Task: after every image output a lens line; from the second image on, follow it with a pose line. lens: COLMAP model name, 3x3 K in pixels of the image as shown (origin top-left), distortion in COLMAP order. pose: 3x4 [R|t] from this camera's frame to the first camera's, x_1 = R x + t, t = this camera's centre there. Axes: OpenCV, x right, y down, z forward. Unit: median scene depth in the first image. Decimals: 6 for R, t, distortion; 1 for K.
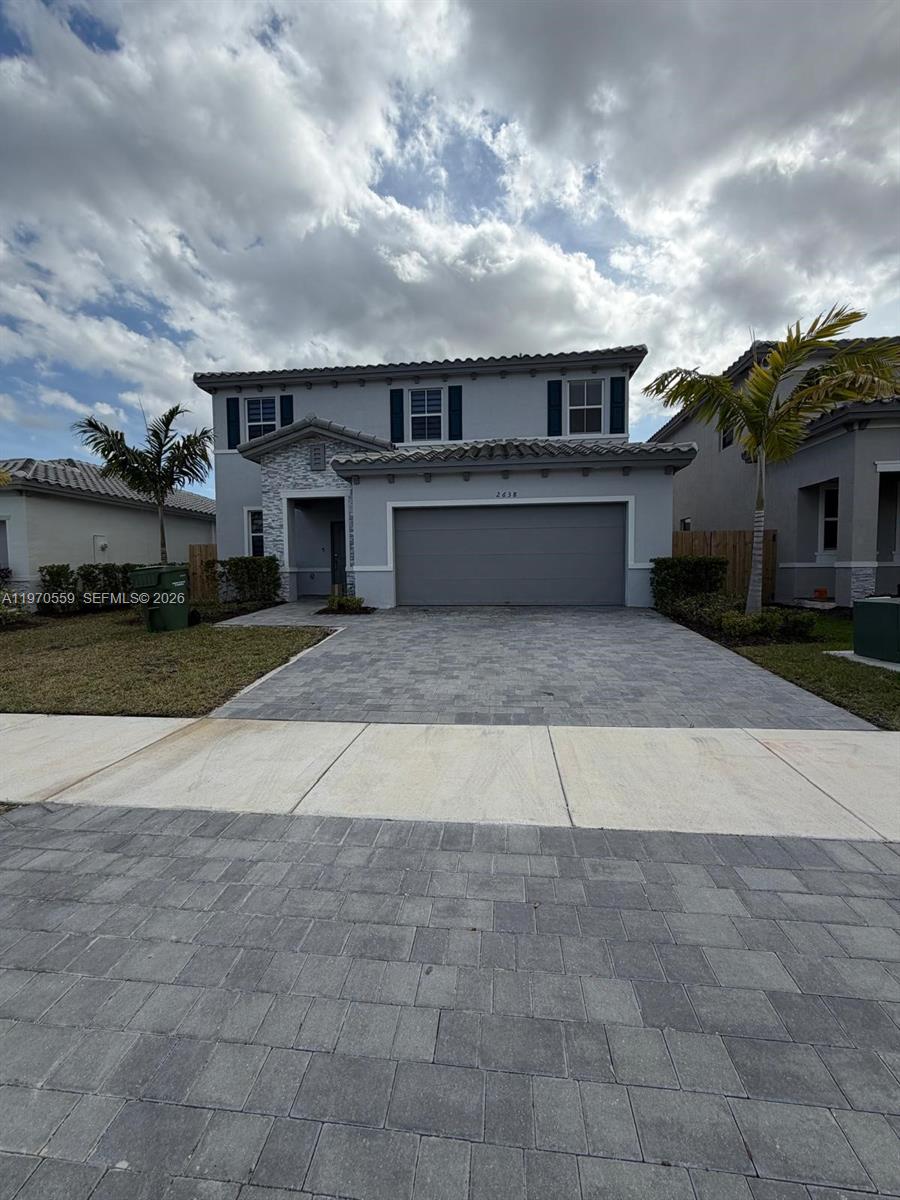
lens RADIAL K [[479.9, 0, 450.1], [0, 479.9, 594.0], [0, 0, 1]] dist [0.000794, 0.000112]
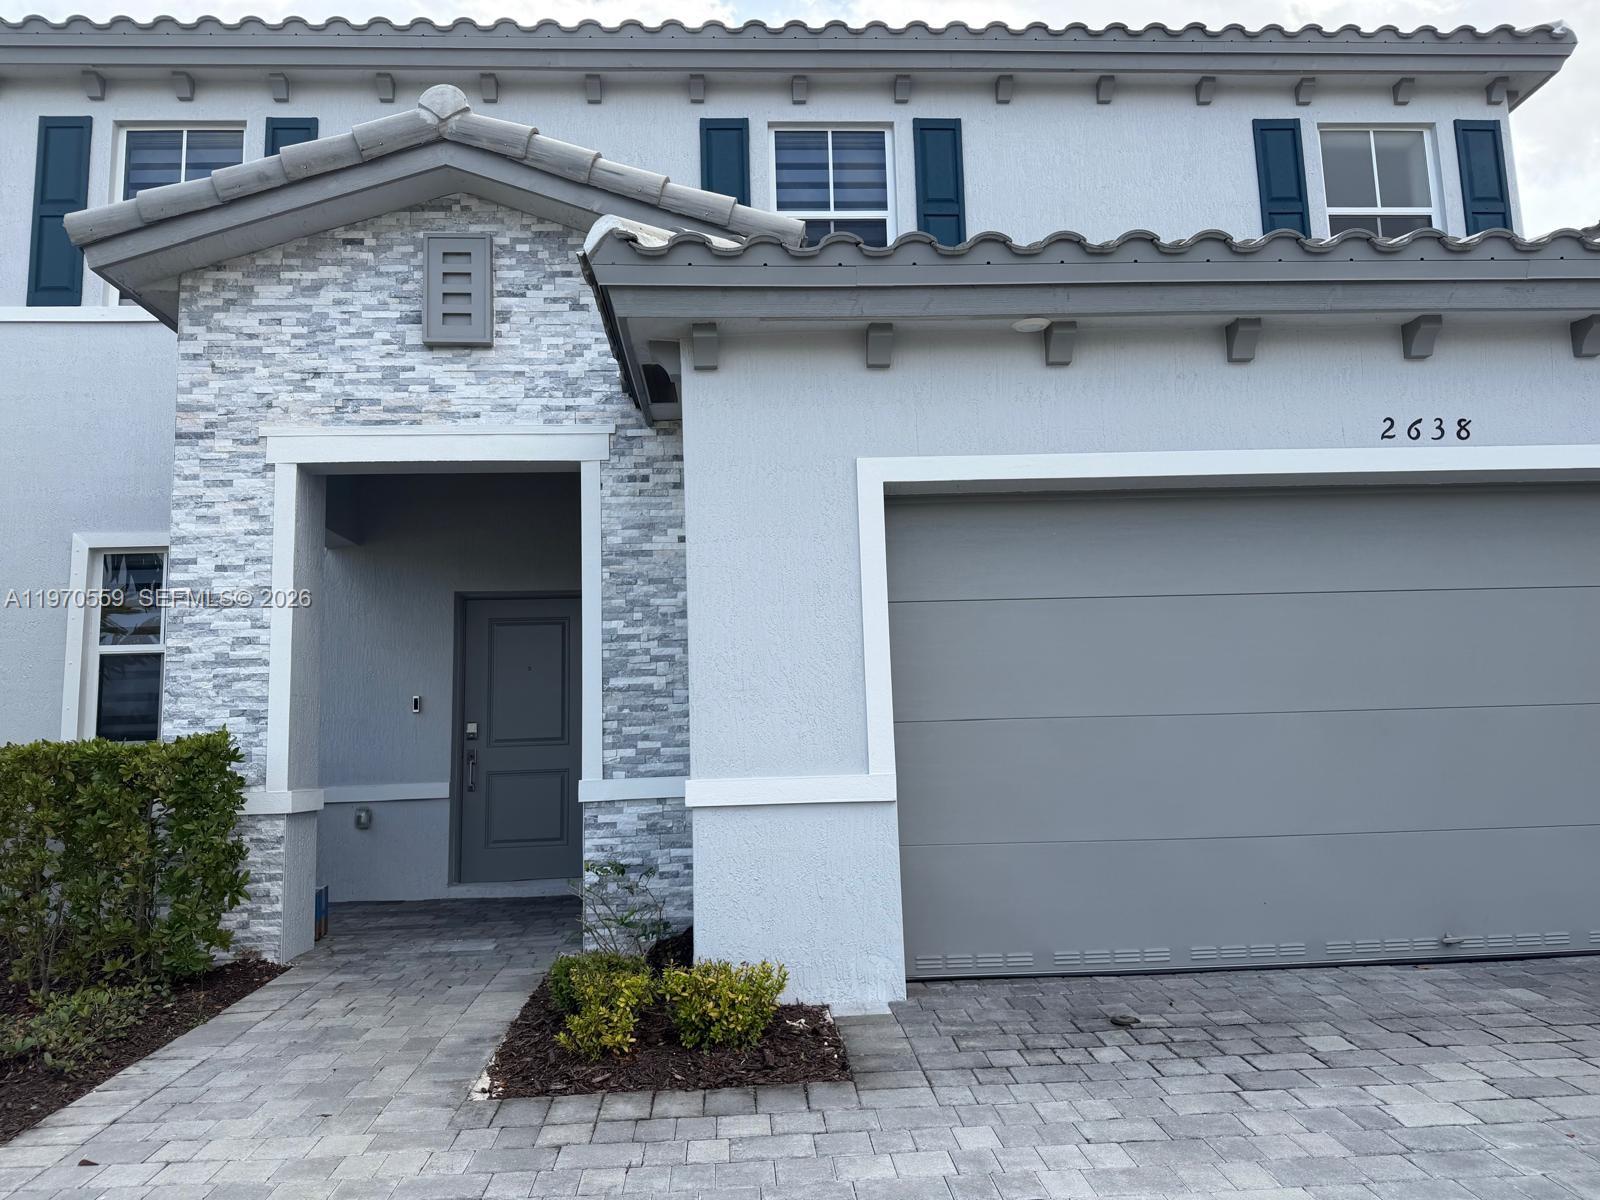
lens RADIAL K [[1129.0, 0, 799.1], [0, 1129.0, 604.8], [0, 0, 1]] dist [0.030436, -0.028192]
pose [[0.985518, 0.002633, 0.169549, -0.237752], [0.029709, 0.981733, -0.187930, -0.041422], [-0.166946, 0.190245, 0.967438, 0.558017]]
